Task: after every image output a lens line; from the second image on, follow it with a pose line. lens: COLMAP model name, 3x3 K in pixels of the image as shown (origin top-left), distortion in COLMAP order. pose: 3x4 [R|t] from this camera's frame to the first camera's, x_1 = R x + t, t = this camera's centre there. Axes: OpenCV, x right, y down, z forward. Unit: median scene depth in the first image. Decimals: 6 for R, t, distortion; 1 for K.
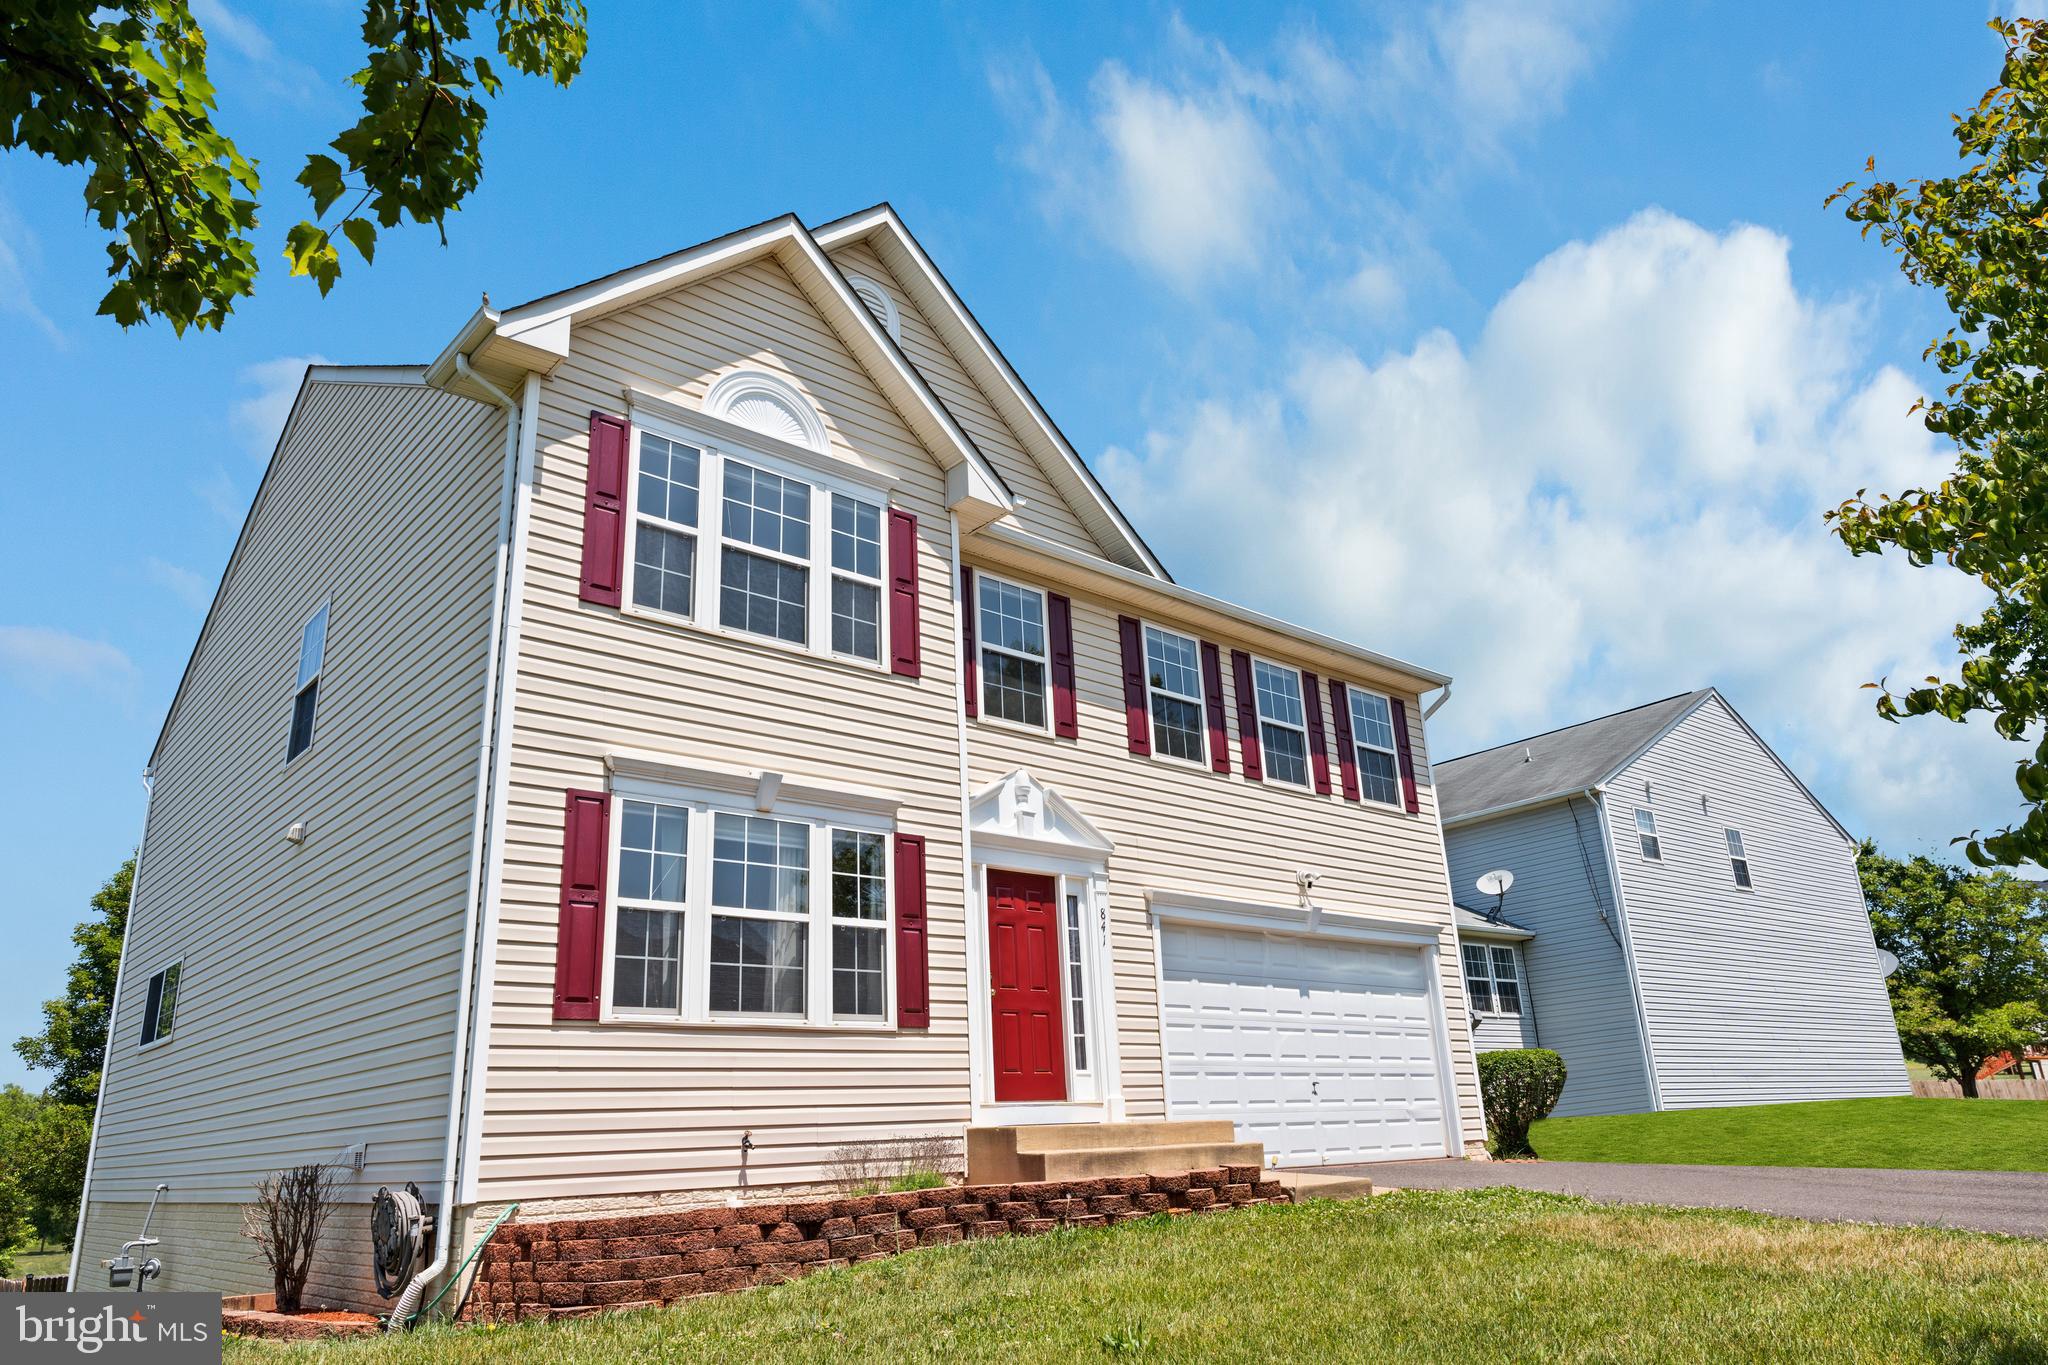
lens RADIAL K [[1347.3, 0, 1024.0], [0, 1347.3, 682.5], [0, 0, 1]] dist [0.000625, -0.001729]
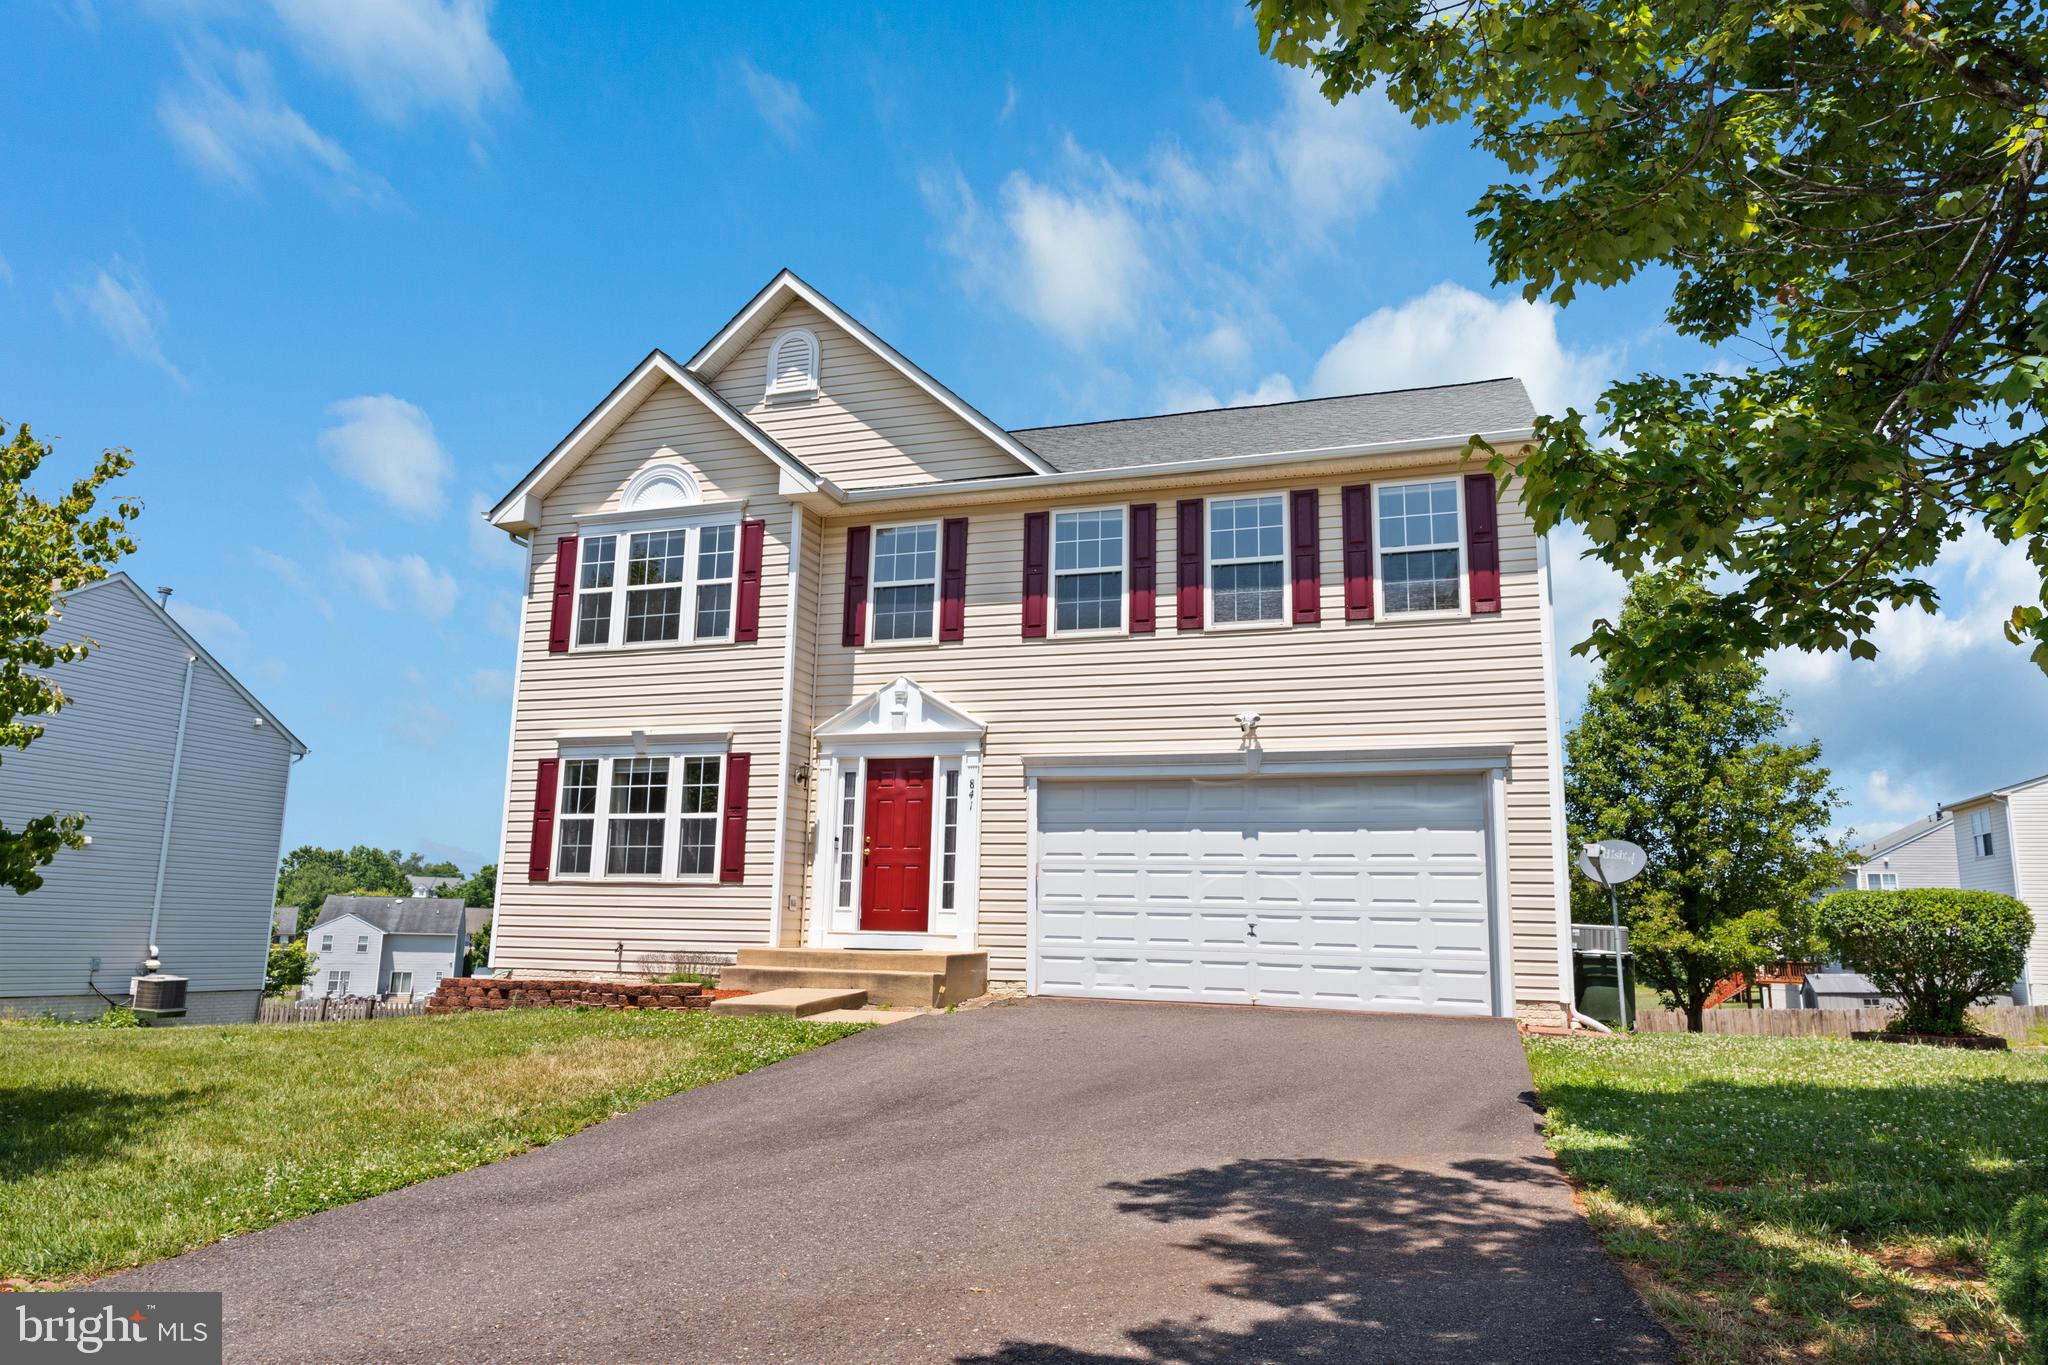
lens RADIAL K [[1347.3, 0, 1024.0], [0, 1347.3, 682.5], [0, 0, 1]] dist [0.000625, -0.001729]
pose [[0.495488, -0.108780, -0.861776, 1.342908], [0.240609, 0.970493, 0.015837, 0.089837], [0.834625, -0.215198, 0.507041, 0.527837]]
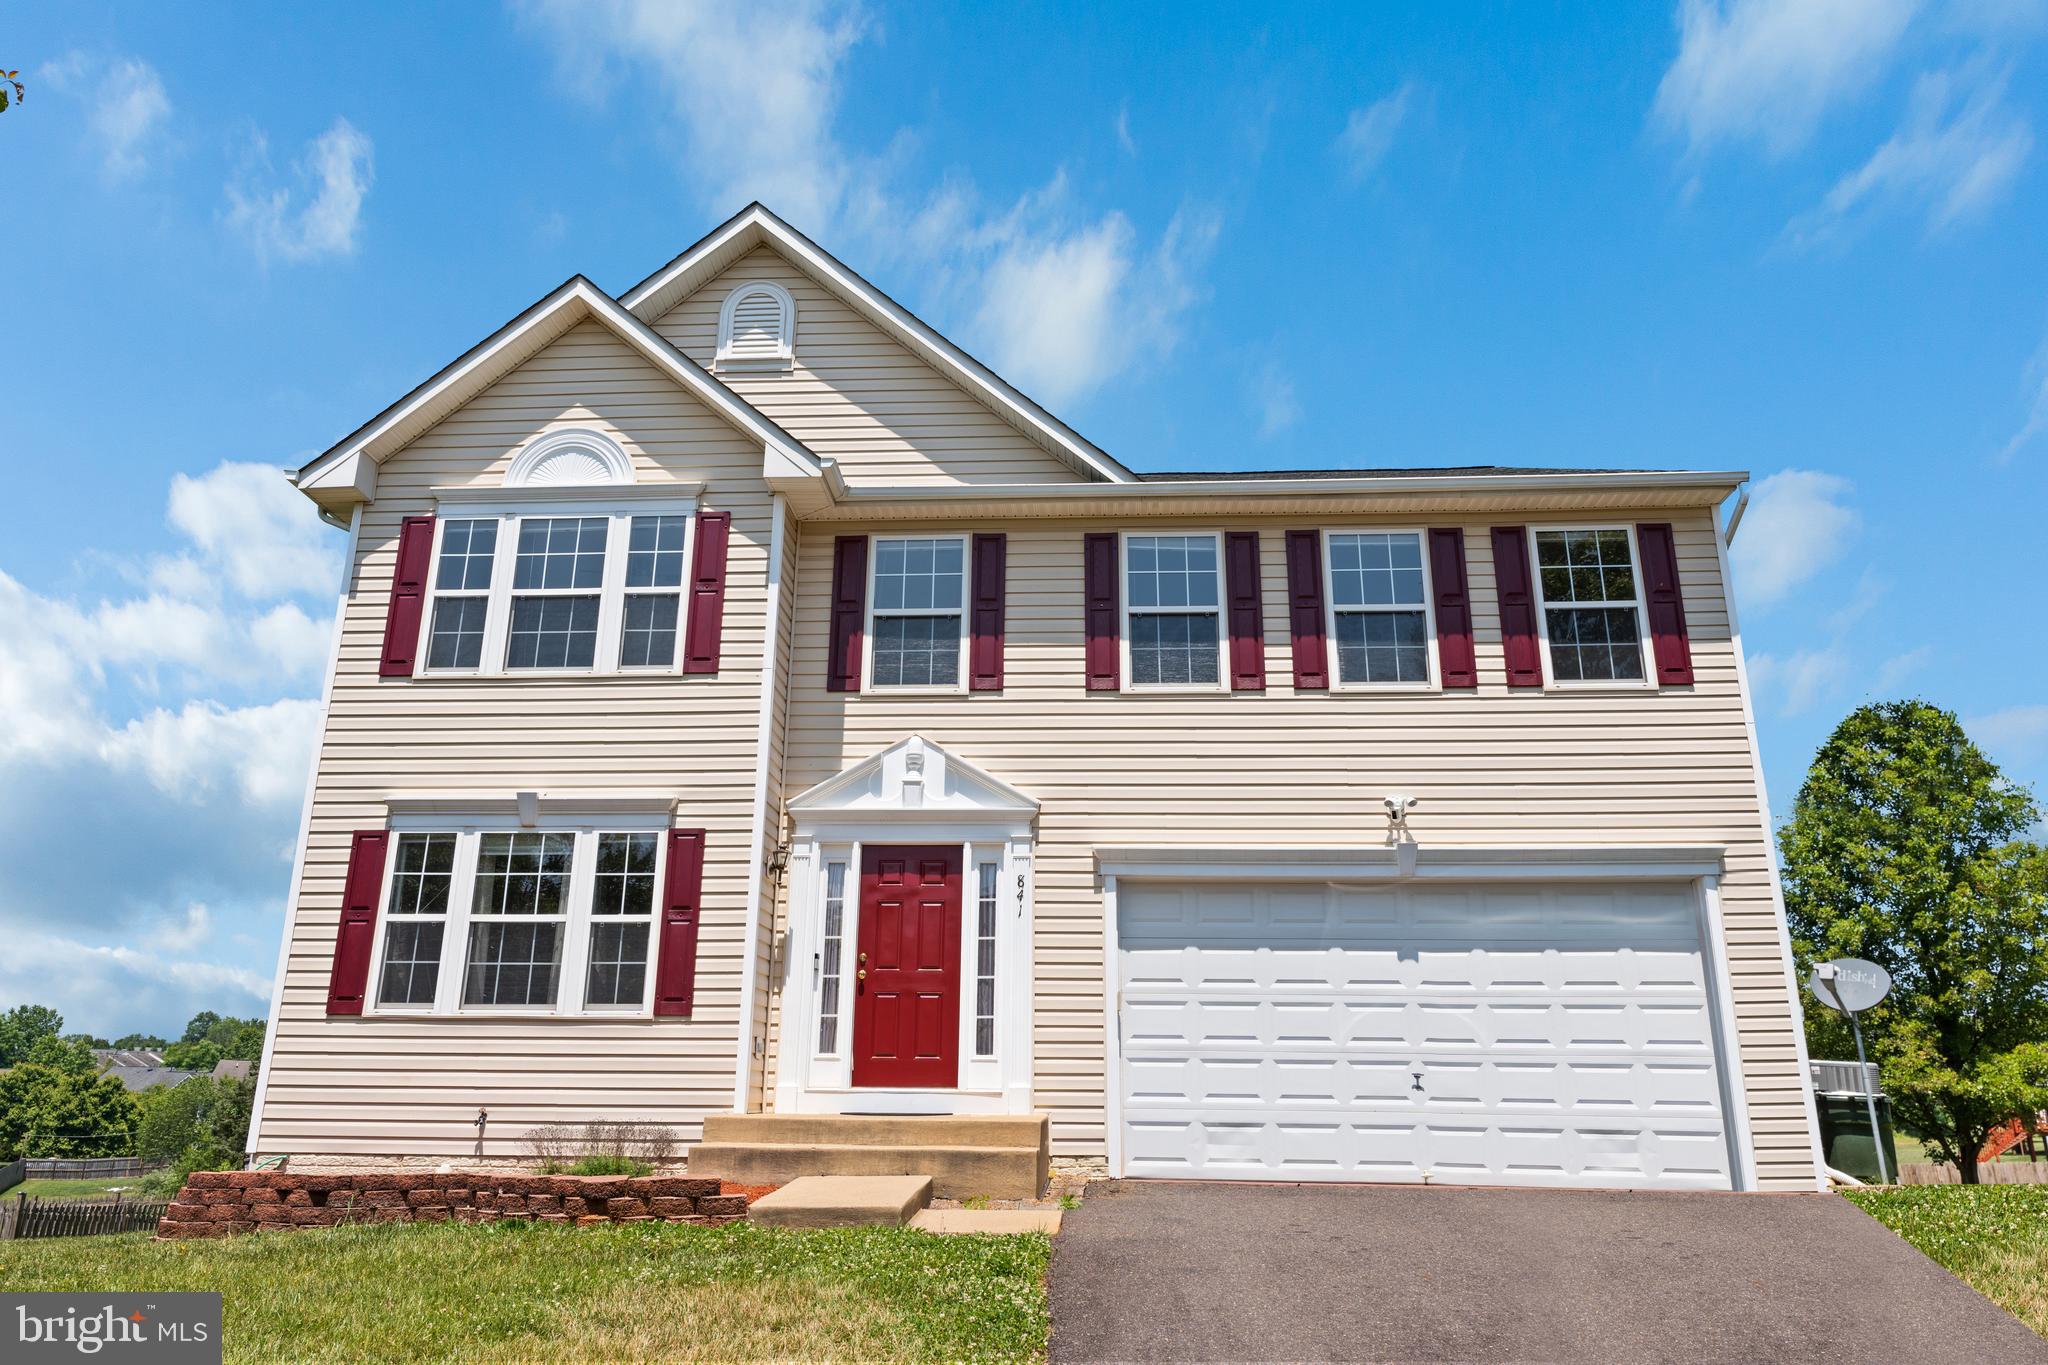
lens RADIAL K [[1347.3, 0, 1024.0], [0, 1347.3, 682.5], [0, 0, 1]] dist [0.000625, -0.001729]
pose [[0.709581, -0.161575, -0.685848, 0.821357], [0.190851, 0.981042, -0.033663, 0.086846], [0.678285, -0.107008, 0.726966, 0.435015]]
